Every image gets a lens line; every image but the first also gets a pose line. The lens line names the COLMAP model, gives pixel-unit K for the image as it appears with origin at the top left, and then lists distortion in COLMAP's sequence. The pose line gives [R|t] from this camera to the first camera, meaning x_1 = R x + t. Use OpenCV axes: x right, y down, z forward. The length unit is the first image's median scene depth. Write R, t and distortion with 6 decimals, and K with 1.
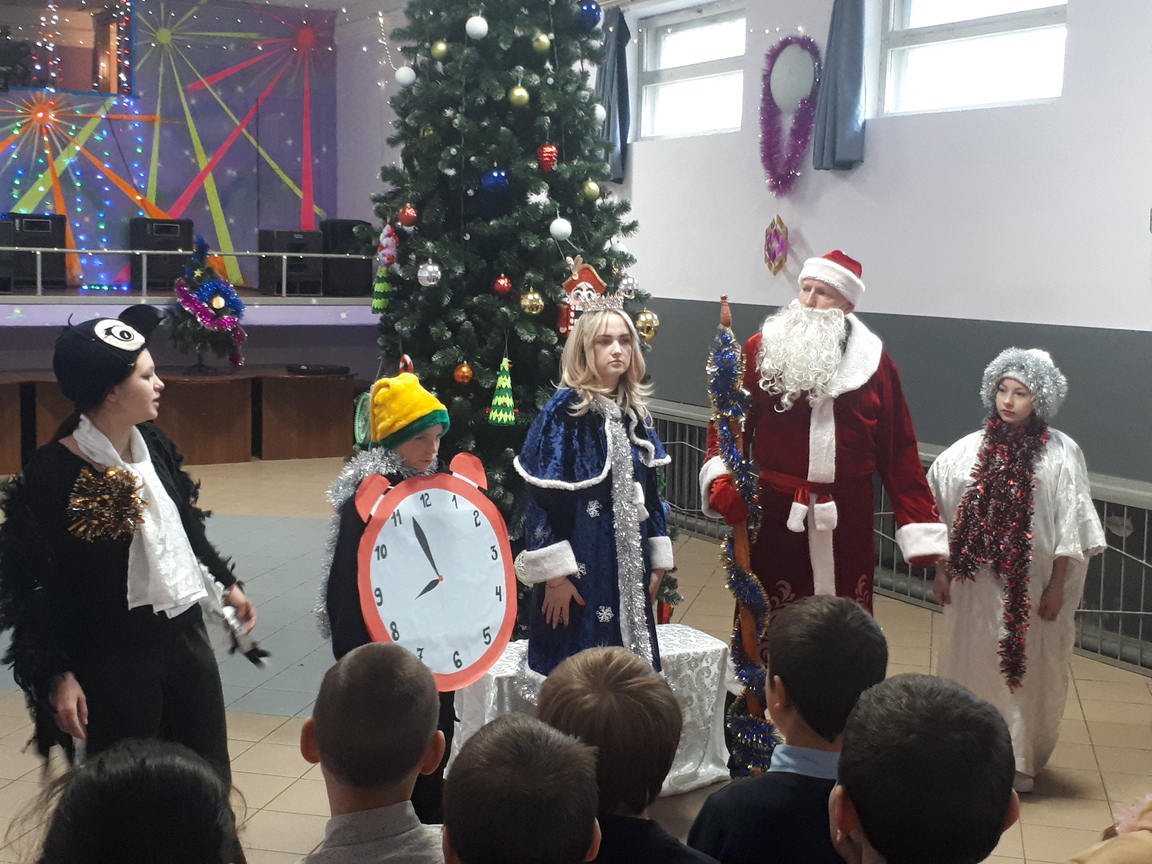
lens RADIAL K [[1426.0, 0, 563.6], [0, 1426.0, 423.3], [0, 0, 1]] dist [0.033518, 0.000000]
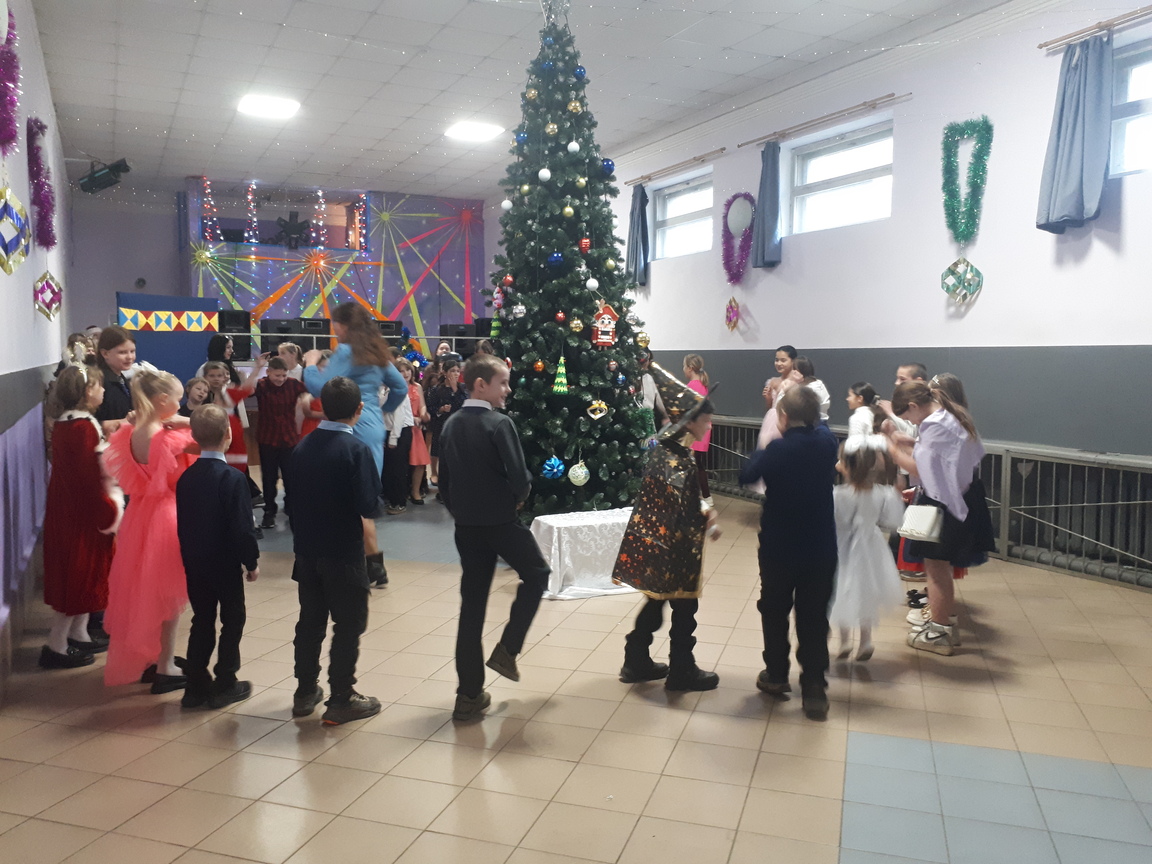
lens RADIAL K [[871.1, 0, 578.5], [0, 871.1, 429.9], [0, 0, 1]] dist [0.048480, -0.058740]
pose [[0.997969, -0.013769, -0.062192, 0.042641], [0.011362, 0.999179, -0.038888, 0.081314], [0.062677, 0.038103, 0.997306, -0.079414]]
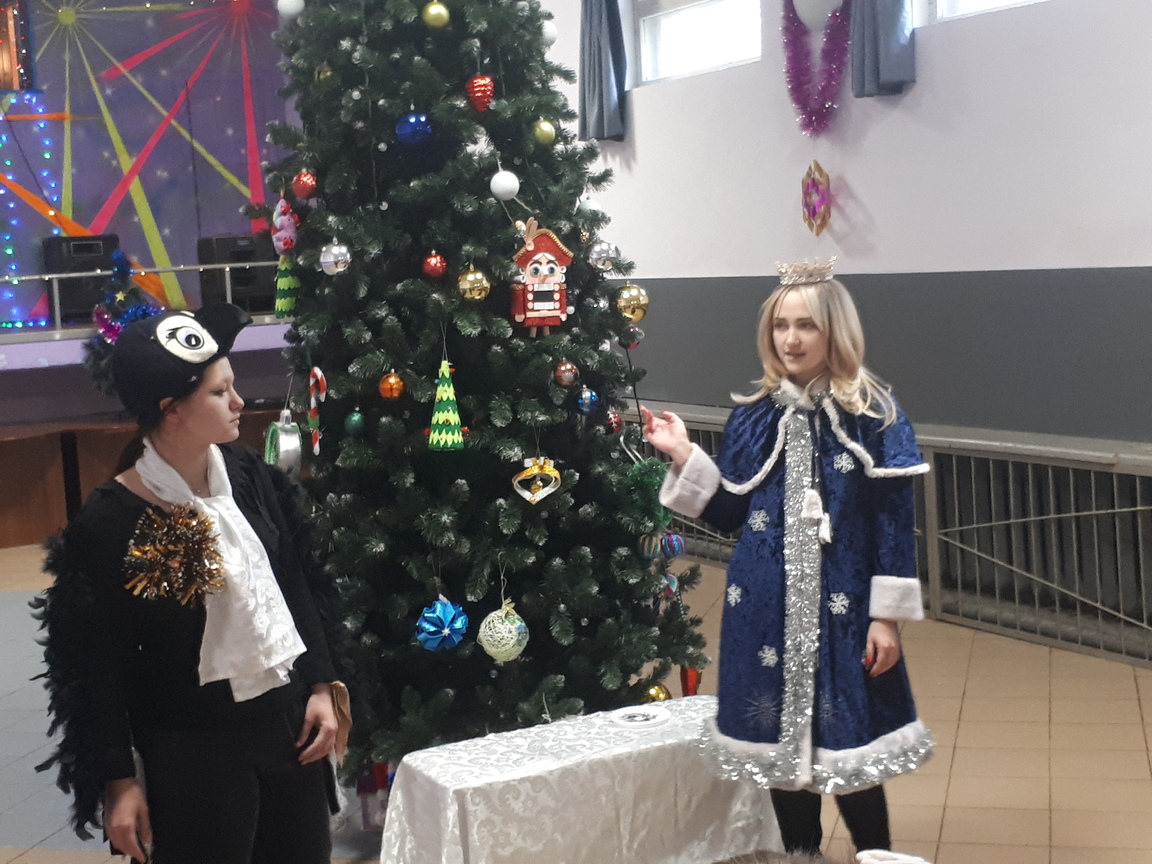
lens RADIAL K [[1669.6, 0, 572.4], [0, 1669.6, 417.3], [0, 0, 1]] dist [0.070735, 0.000000]
pose [[0.996573, -0.079133, -0.024084, 0.041625], [0.078664, 0.996703, -0.019861, 0.006431], [0.025576, 0.017898, 0.999513, 0.107594]]
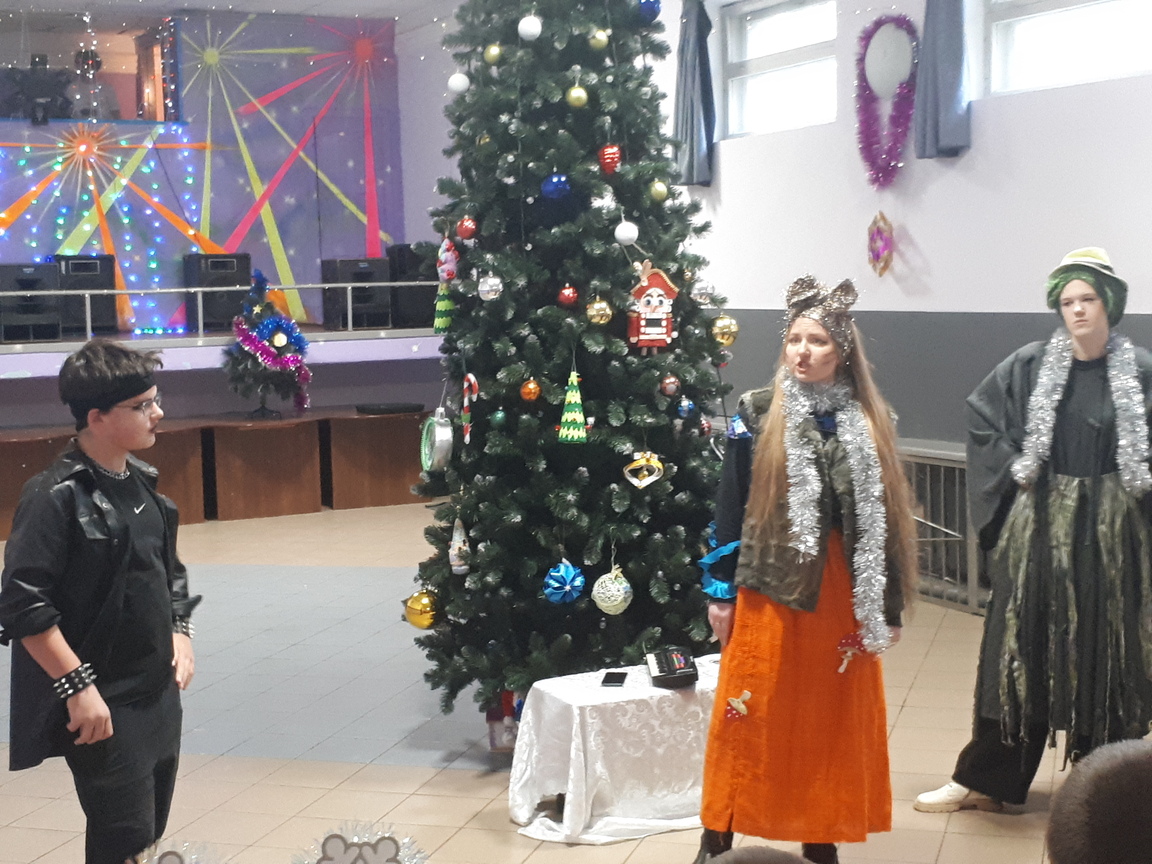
lens RADIAL K [[1625.2, 0, 565.9], [0, 1625.2, 412.4], [0, 0, 1]] dist [0.092428, 0.000000]
pose [[0.996720, -0.044503, -0.067598, 0.023568], [0.042021, 0.998405, -0.037707, 0.019851], [0.069168, 0.034743, 0.997000, -0.069747]]
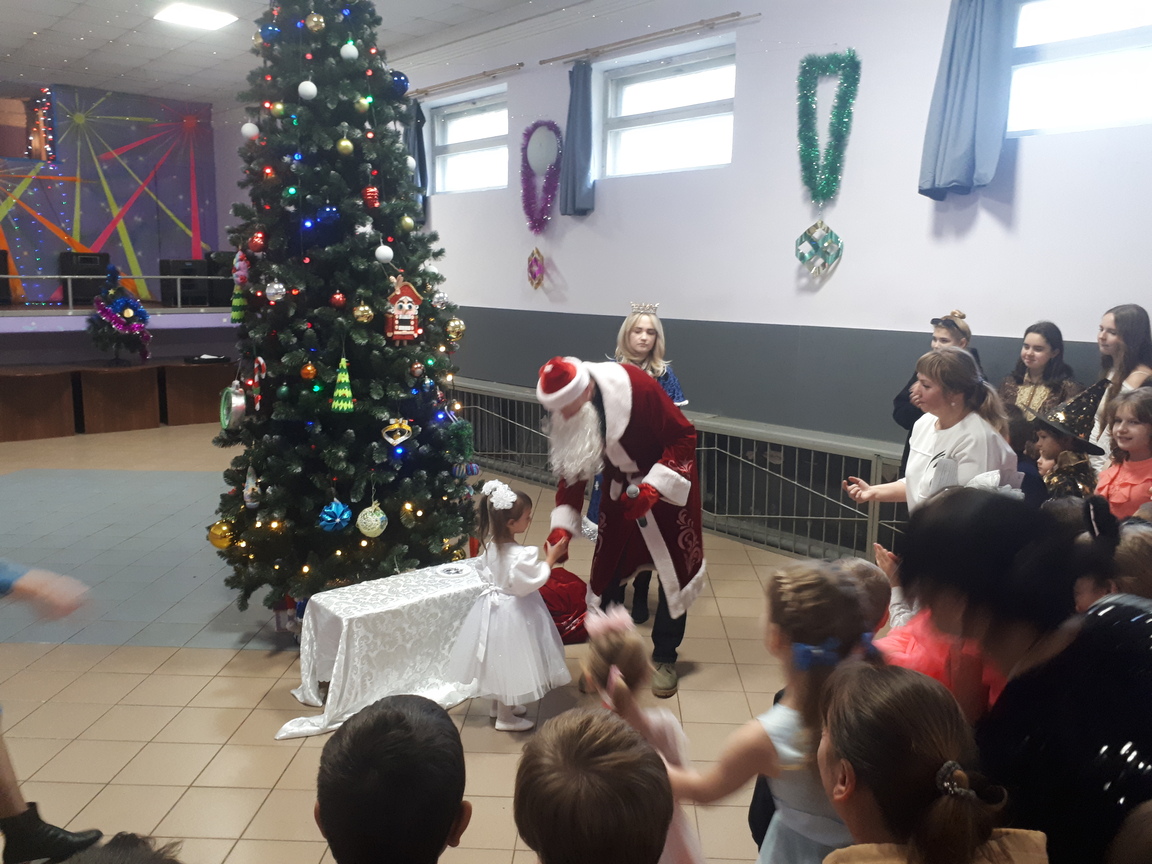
lens RADIAL K [[871.1, 0, 562.7], [0, 871.1, 416.0], [0, 0, 1]] dist [0.048480, -0.058740]
pose [[0.980049, -0.039771, 0.194737, -0.003259], [0.031893, 0.998548, 0.043423, -0.020226], [-0.196181, -0.036345, 0.979894, 0.191830]]
